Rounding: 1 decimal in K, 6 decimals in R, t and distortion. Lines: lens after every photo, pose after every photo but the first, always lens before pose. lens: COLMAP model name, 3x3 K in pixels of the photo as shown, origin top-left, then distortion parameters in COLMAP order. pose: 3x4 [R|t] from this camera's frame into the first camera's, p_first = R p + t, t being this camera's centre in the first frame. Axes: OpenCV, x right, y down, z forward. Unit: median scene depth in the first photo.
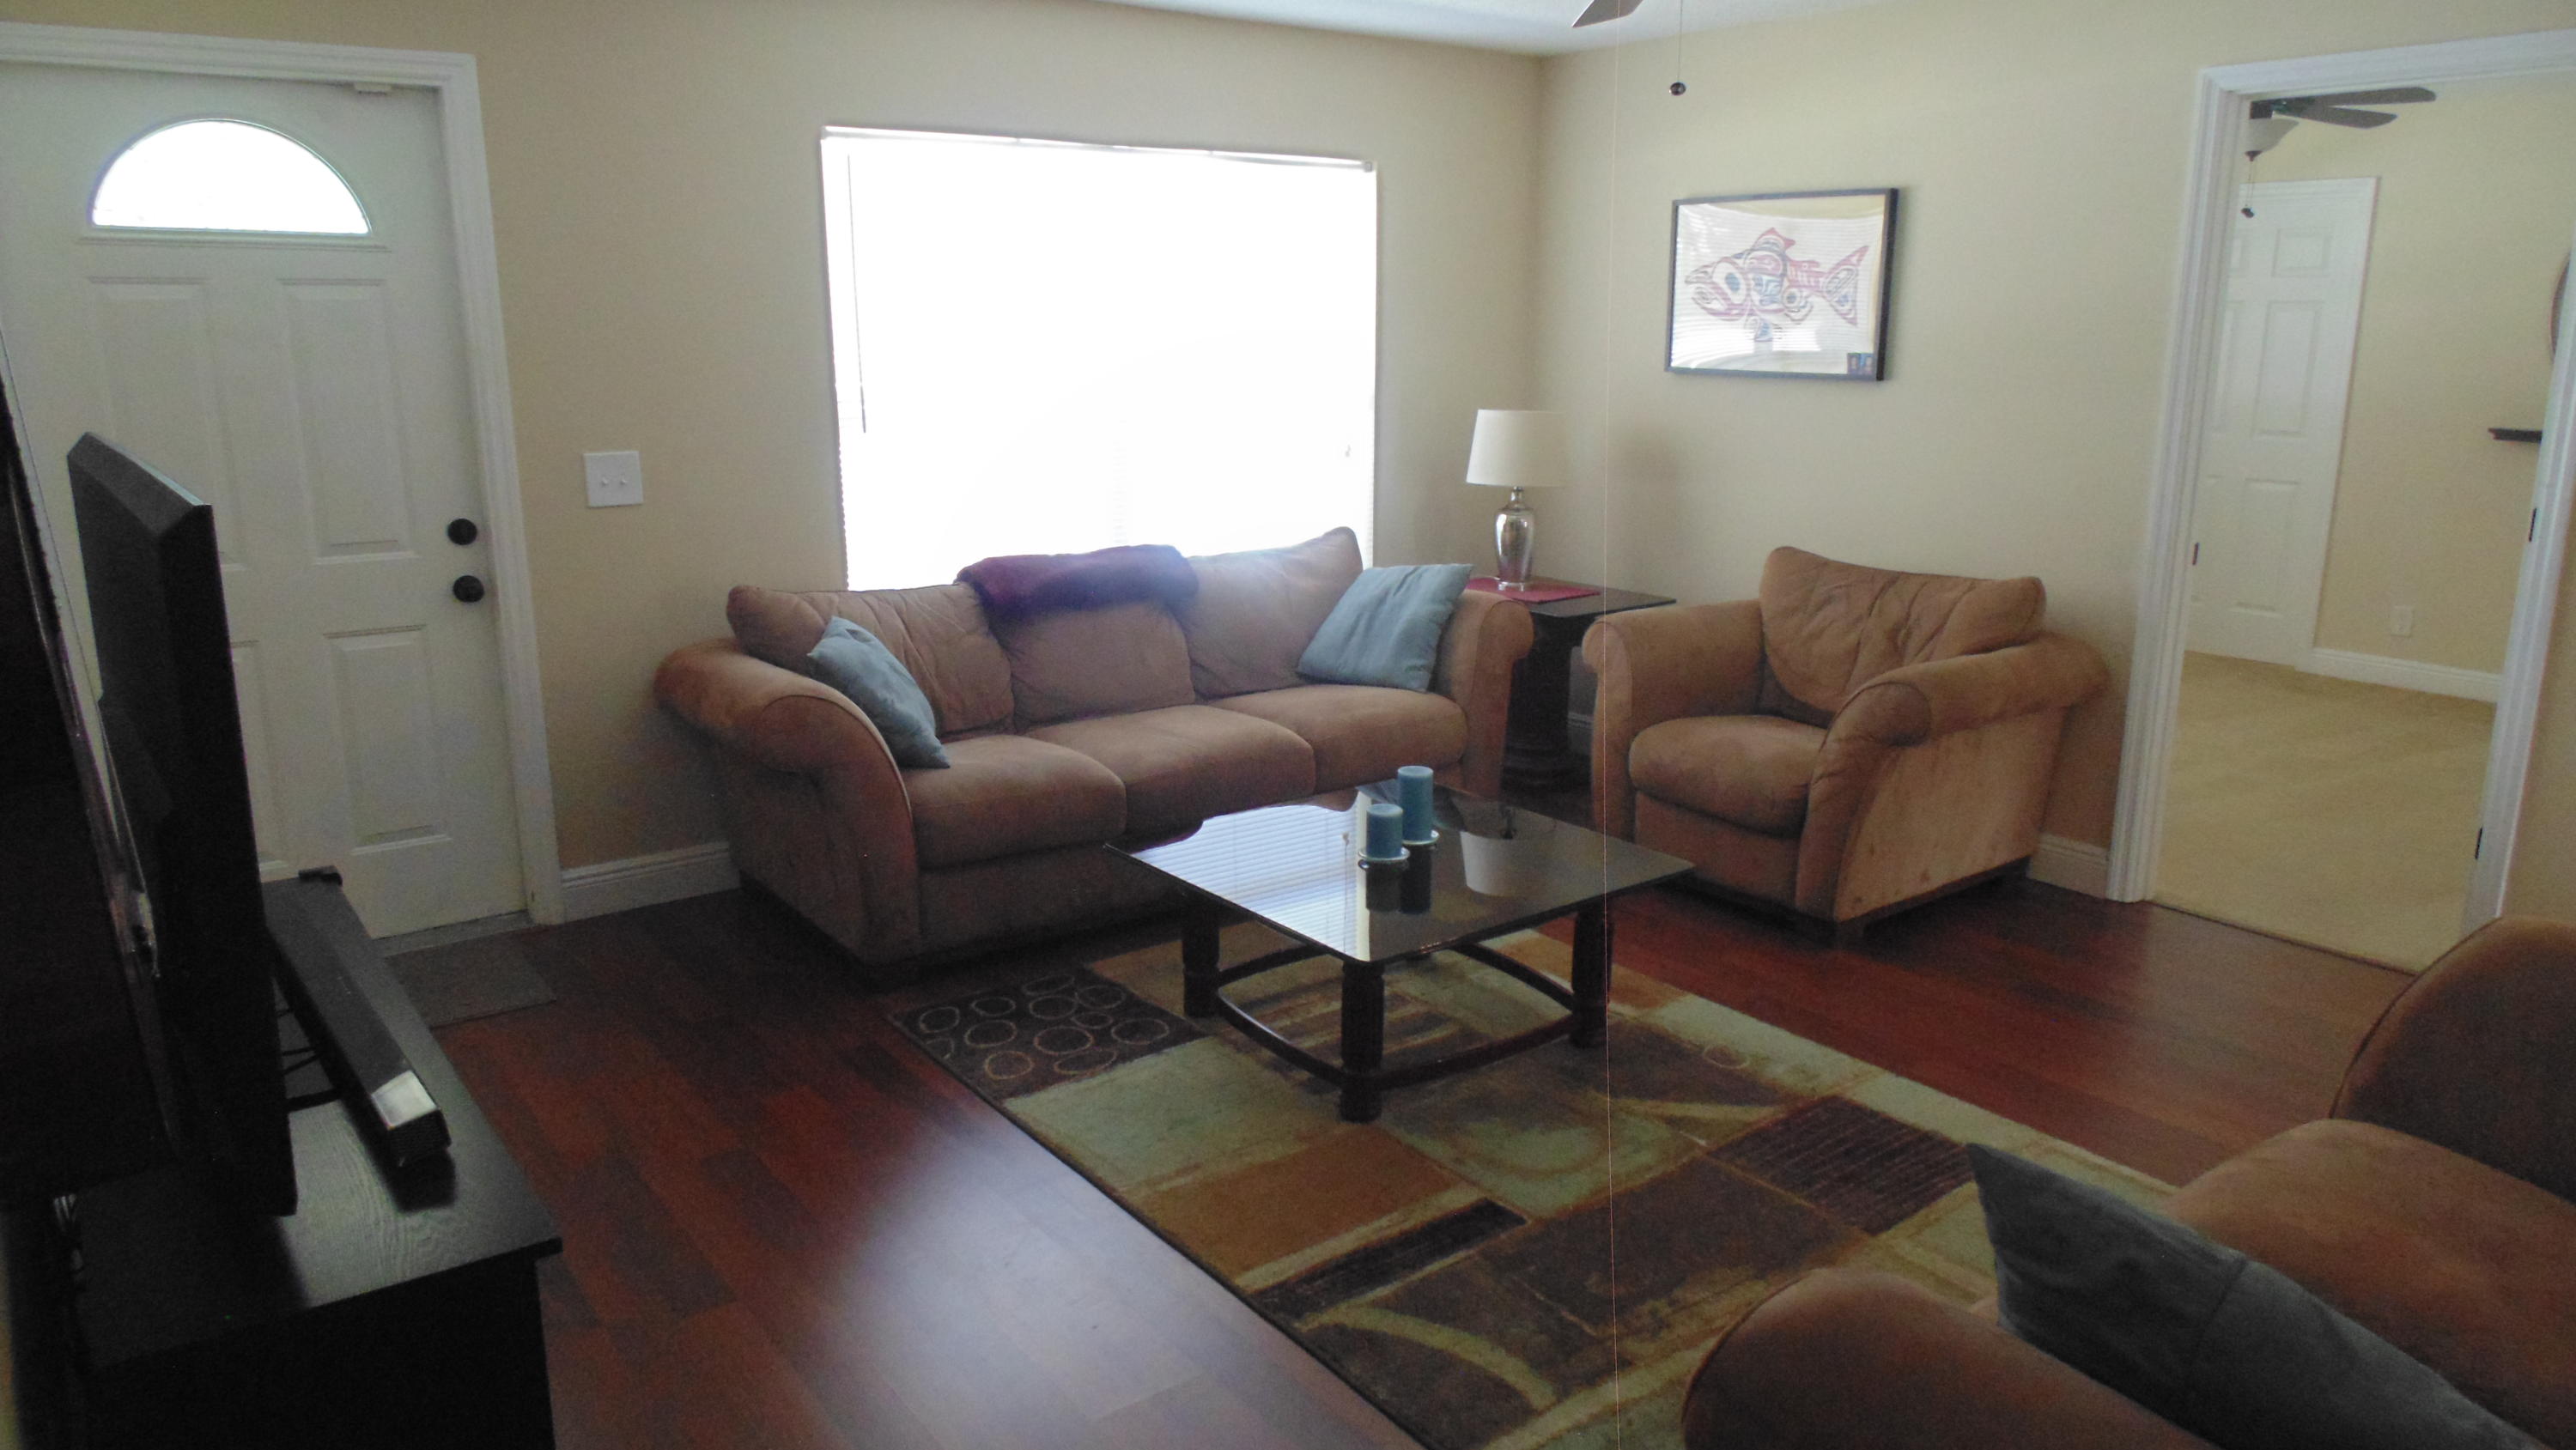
lens RADIAL K [[1704.9, 0, 1302.1], [0, 1704.9, 718.1], [0, 0, 1]] dist [-0.017191, -0.001312]
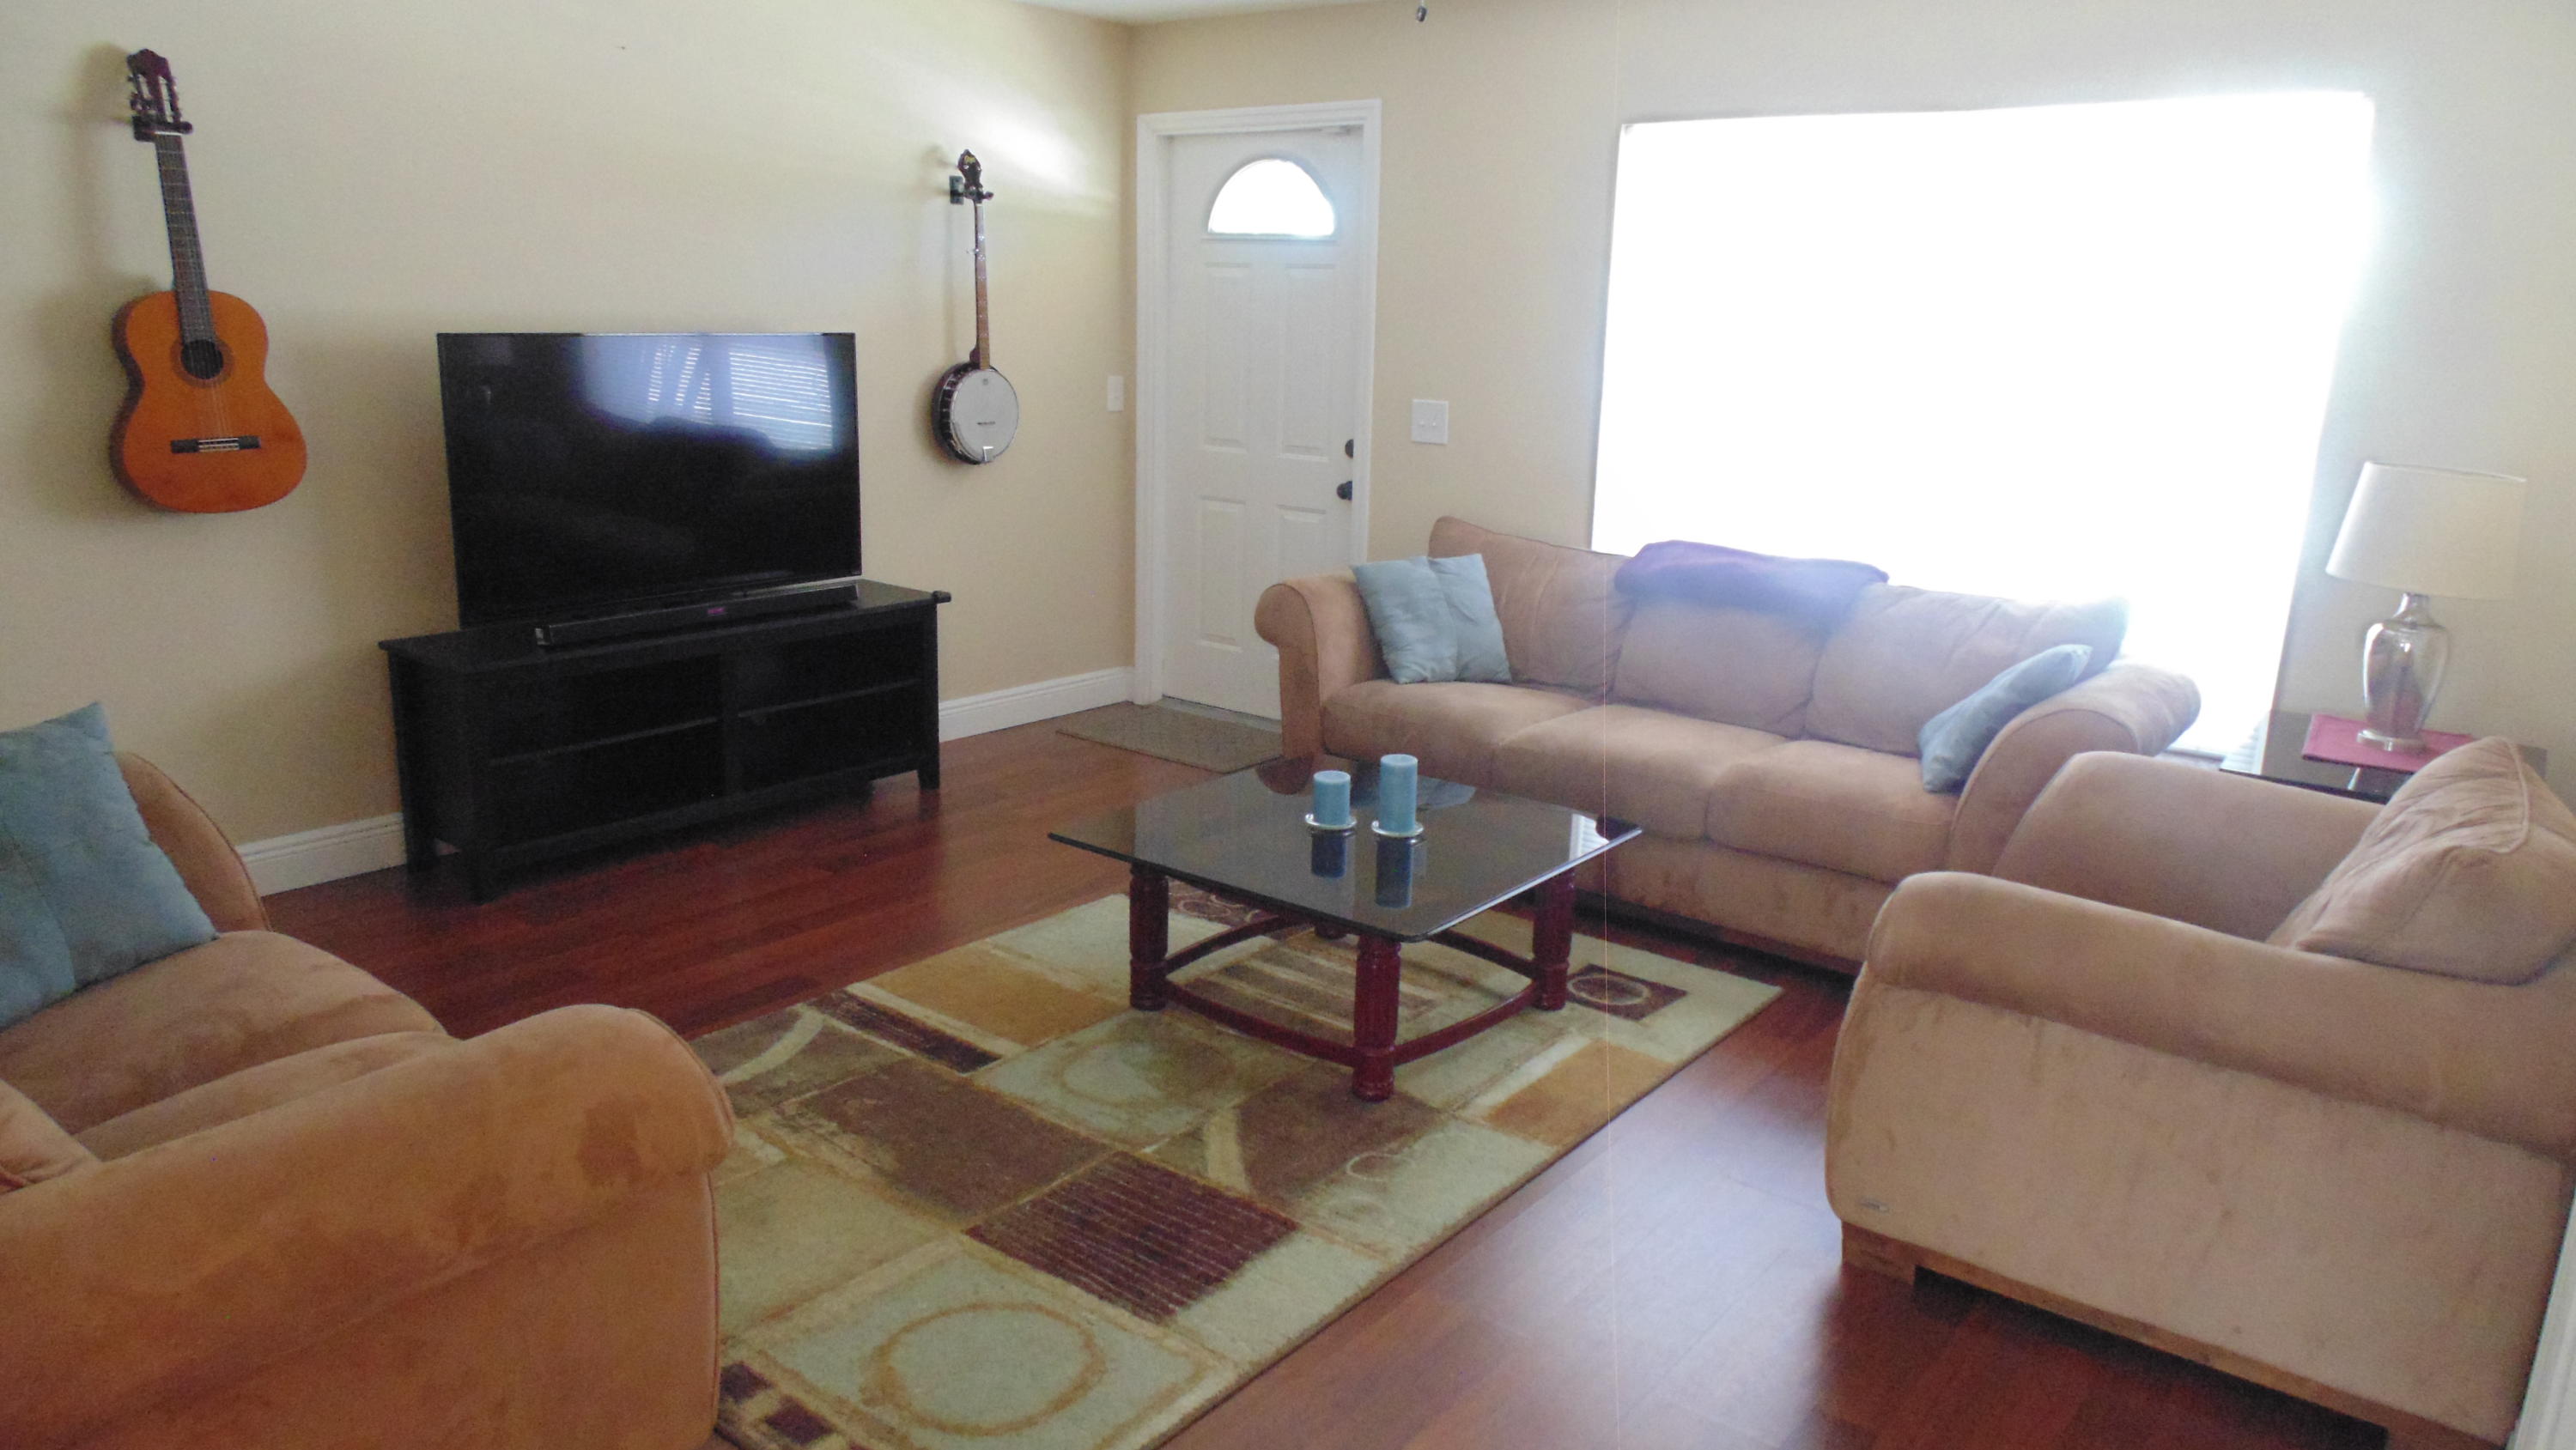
lens RADIAL K [[1704.9, 0, 1294.0], [0, 1704.9, 735.4], [0, 0, 1]] dist [-0.017191, -0.001312]
pose [[0.257575, 0.245287, -0.934606, 0.822923], [-0.247847, 0.951654, 0.181456, -0.124119], [0.933931, 0.184901, 0.305916, 0.560985]]
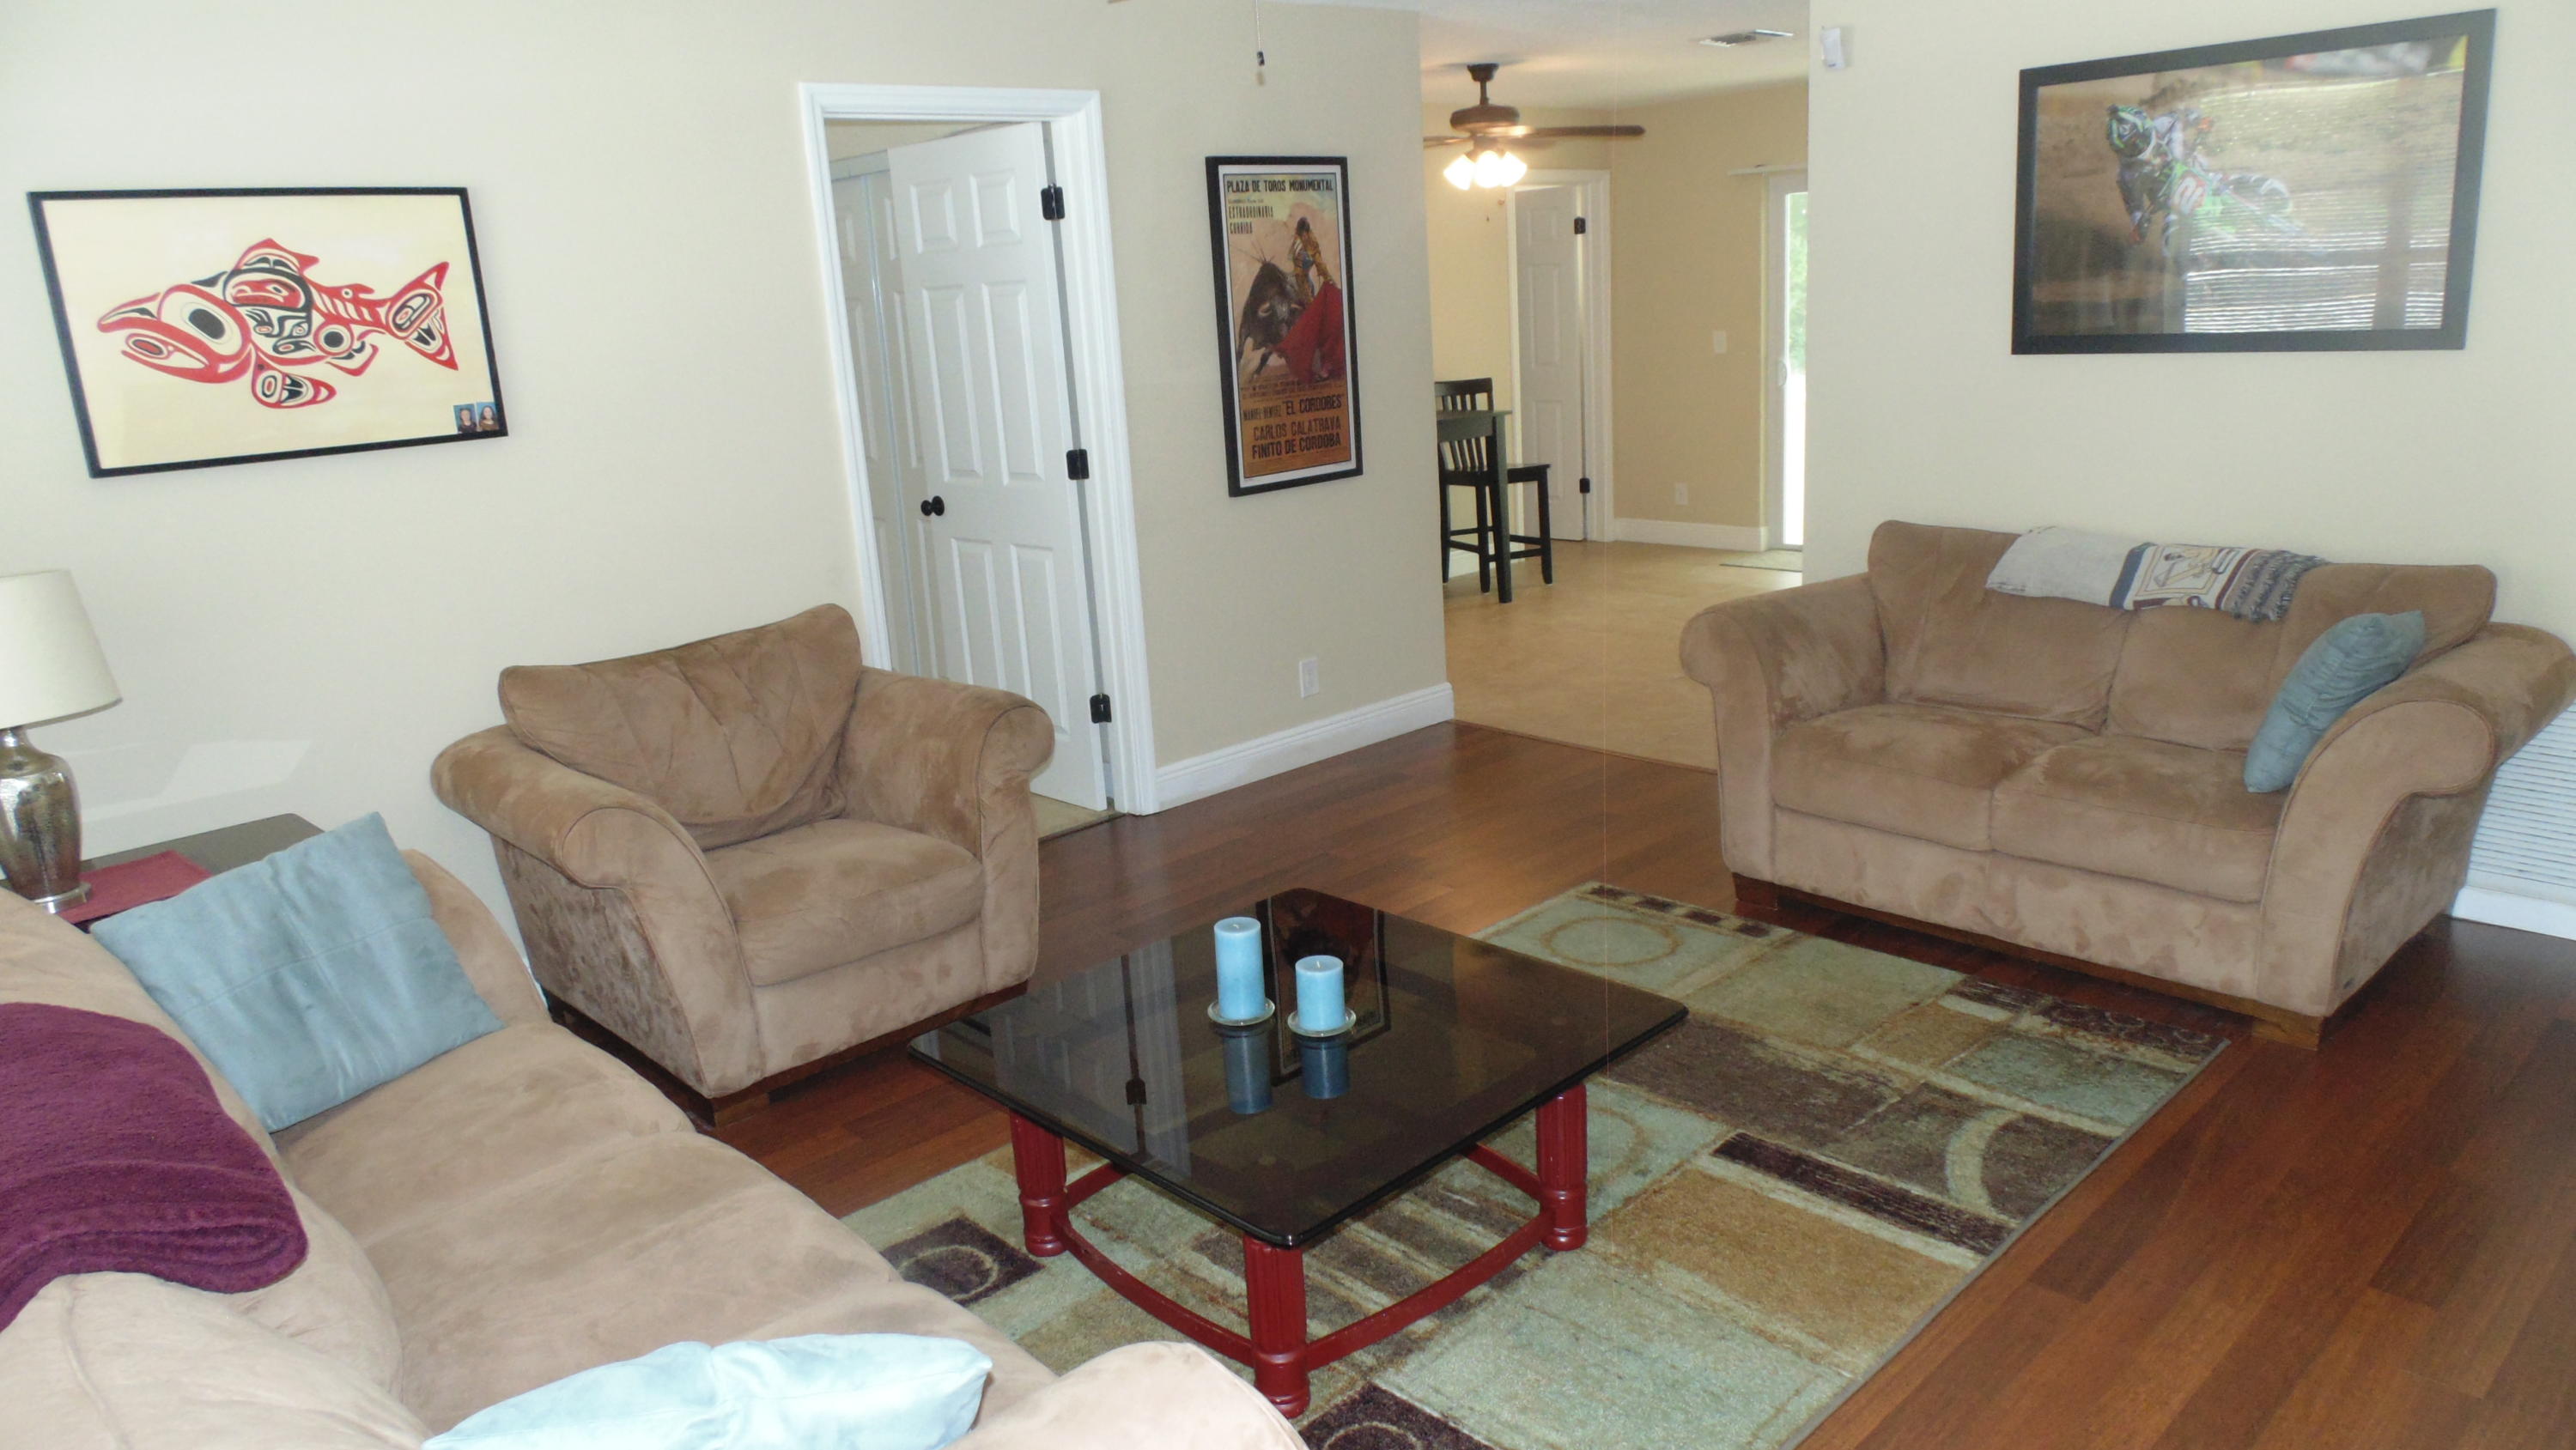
lens RADIAL K [[1704.9, 0, 1297.9], [0, 1704.9, 716.3], [0, 0, 1]] dist [-0.017191, -0.001312]
pose [[-0.115415, -0.244496, 0.962757, -0.551439], [0.286539, 0.919837, 0.267947, -0.214374], [-0.951091, 0.306792, -0.036105, 0.840659]]
